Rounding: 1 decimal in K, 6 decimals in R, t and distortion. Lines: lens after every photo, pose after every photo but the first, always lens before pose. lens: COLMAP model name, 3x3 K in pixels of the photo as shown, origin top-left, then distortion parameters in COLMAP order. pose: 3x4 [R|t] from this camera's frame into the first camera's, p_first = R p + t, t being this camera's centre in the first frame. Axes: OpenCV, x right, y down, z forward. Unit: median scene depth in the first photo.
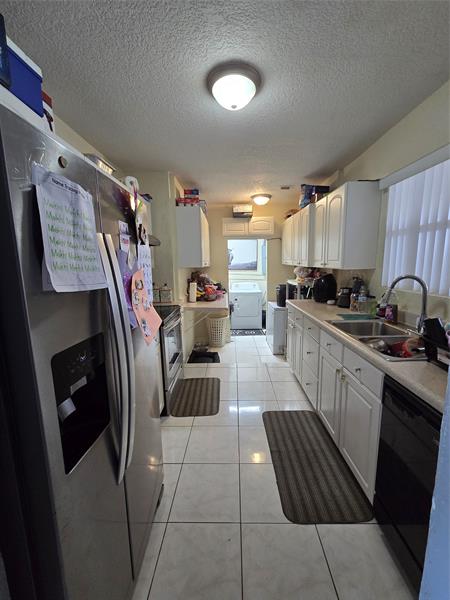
lens RADIAL K [[245.6, 0, 226.5], [0, 245.6, 299.8], [0, 0, 1]] dist [-0.000523, -0.001277]
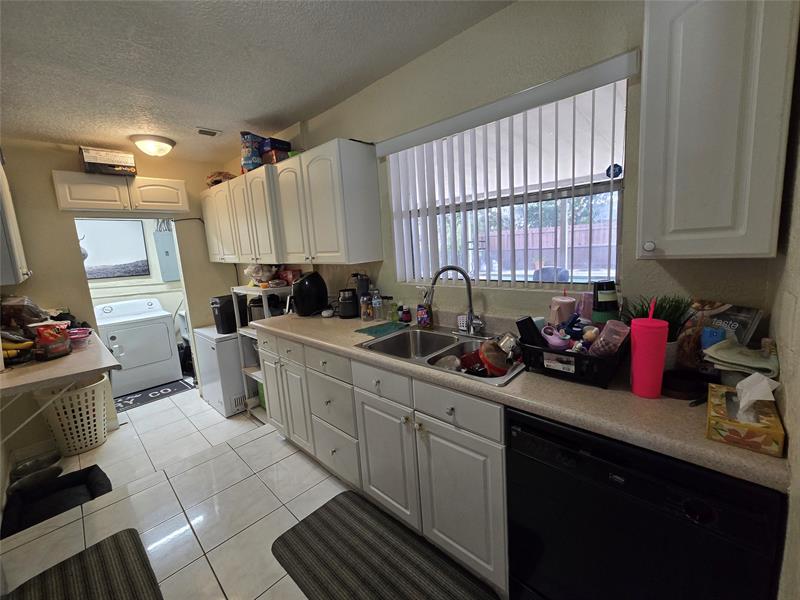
lens RADIAL K [[327.5, 0, 404.3], [0, 327.5, 290.1], [0, 0, 1]] dist [-0.000523, -0.001277]
pose [[0.669602, -0.126351, 0.731894, -0.077796], [0.158497, 0.987033, 0.025391, -0.039241], [-0.725612, 0.099001, 0.680945, 0.205807]]
